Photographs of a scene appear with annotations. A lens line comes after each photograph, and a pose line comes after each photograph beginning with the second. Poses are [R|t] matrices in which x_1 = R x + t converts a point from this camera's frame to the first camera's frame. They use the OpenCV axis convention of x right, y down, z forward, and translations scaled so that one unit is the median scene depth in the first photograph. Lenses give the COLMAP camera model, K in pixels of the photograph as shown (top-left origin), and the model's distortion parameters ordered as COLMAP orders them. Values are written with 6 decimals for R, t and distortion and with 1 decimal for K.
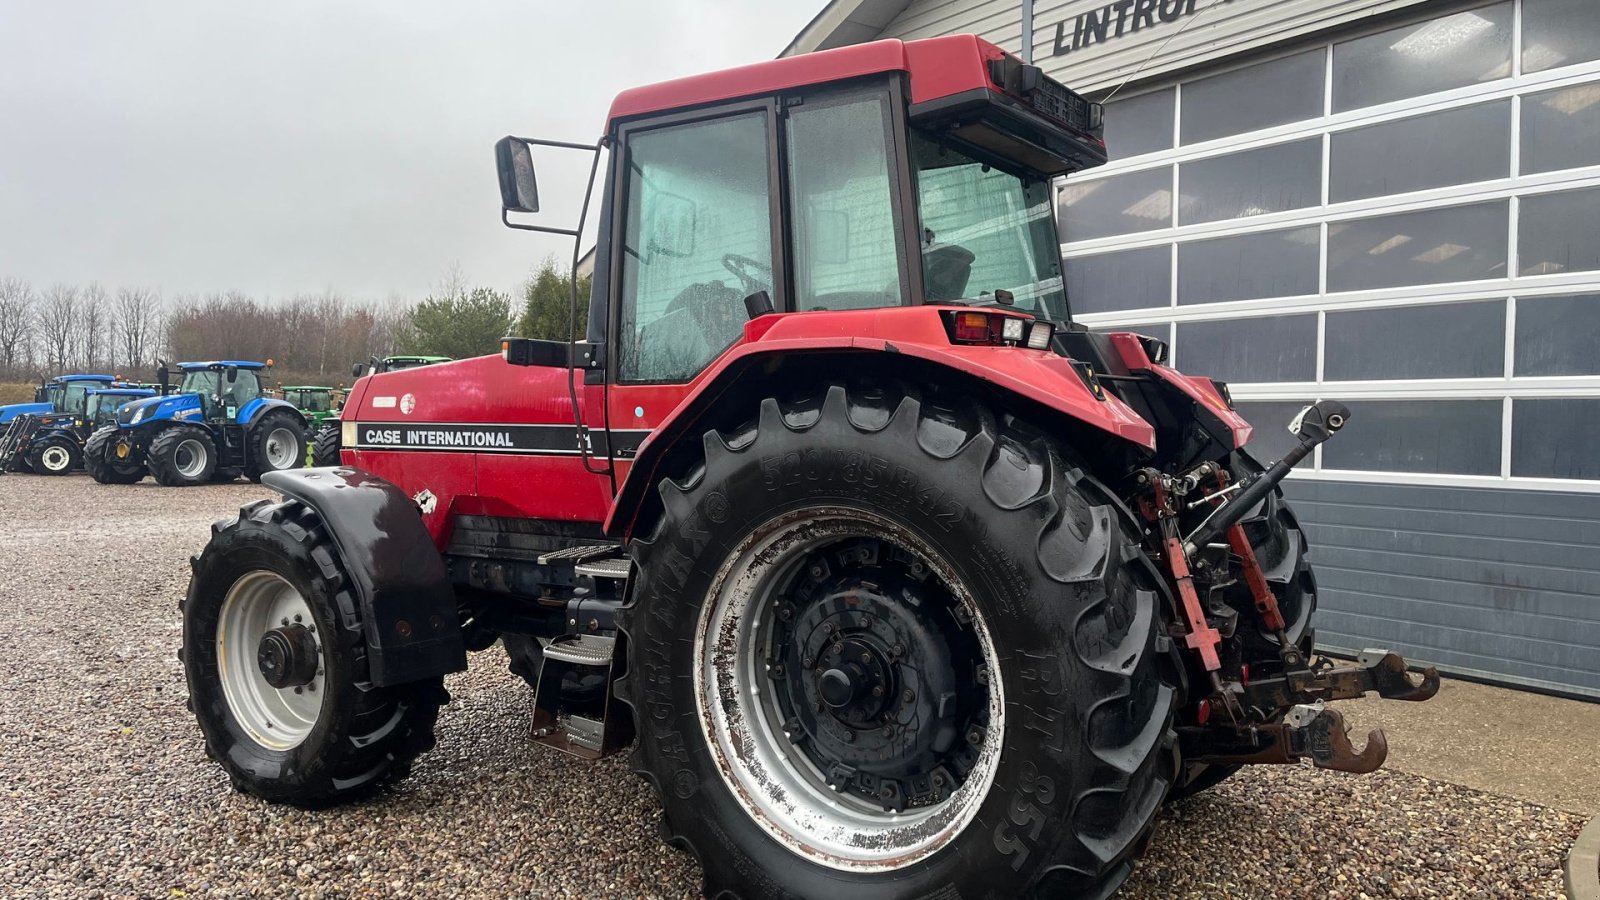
lens RADIAL K [[1209.4, 0, 807.8], [0, 1209.4, 445.5], [0, 0, 1]] dist [0.065911, -0.076905]
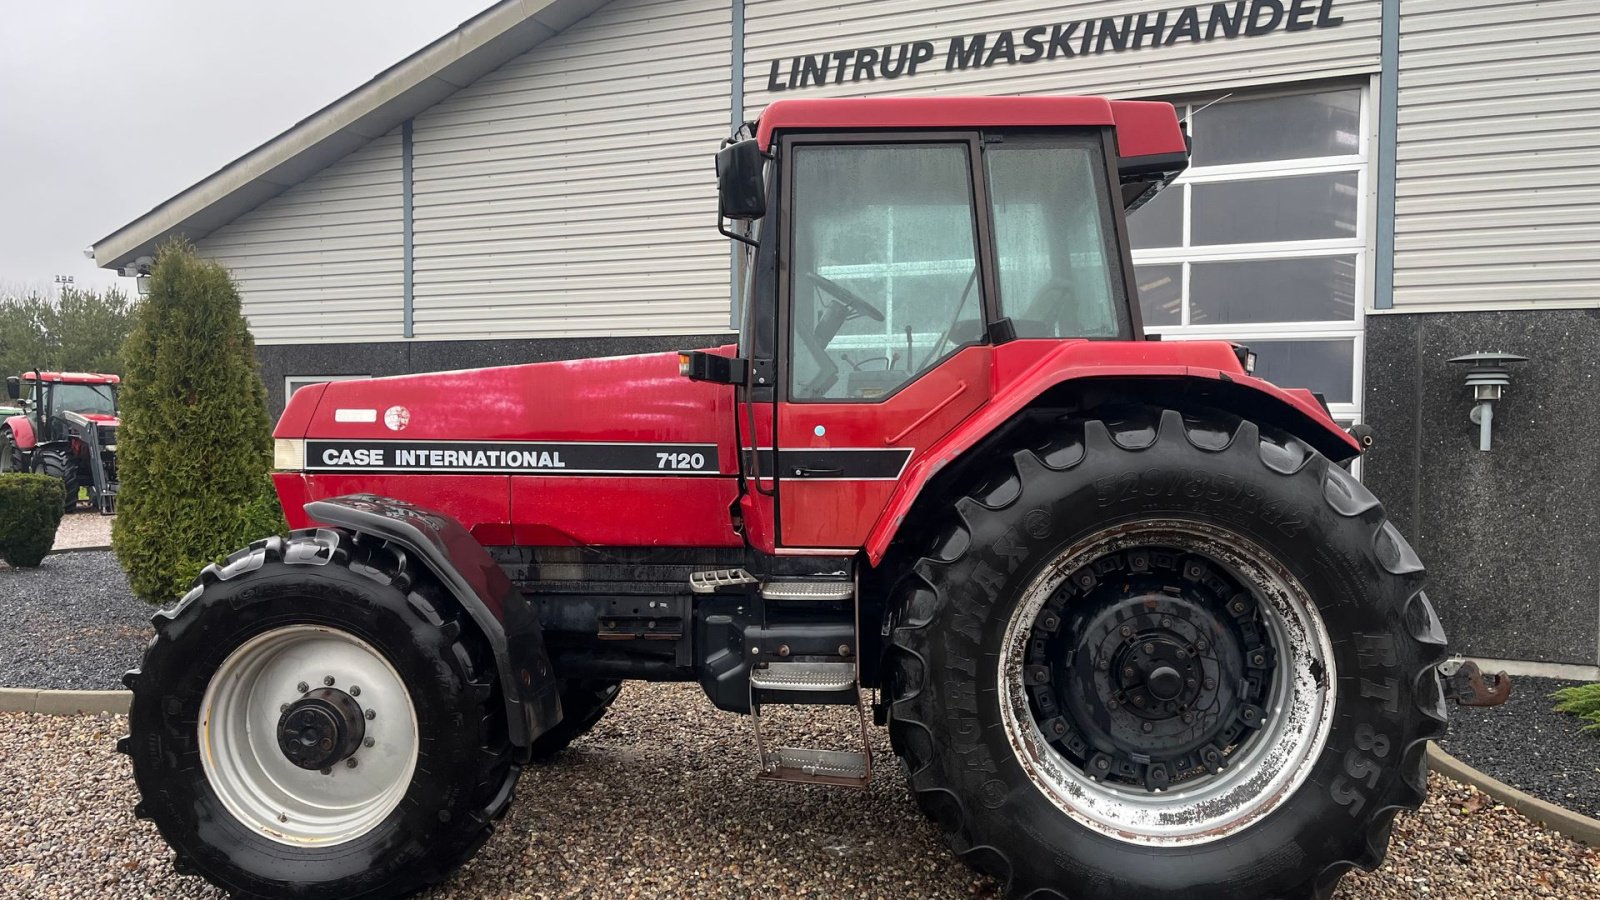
lens RADIAL K [[1209.4, 0, 800.6], [0, 1209.4, 450.6], [0, 0, 1]] dist [0.065911, -0.076905]
pose [[0.867039, -0.005076, 0.498214, -0.747458], [0.007385, 0.999969, -0.002664, -0.010864], [-0.498186, 0.005989, 0.867050, 0.183981]]
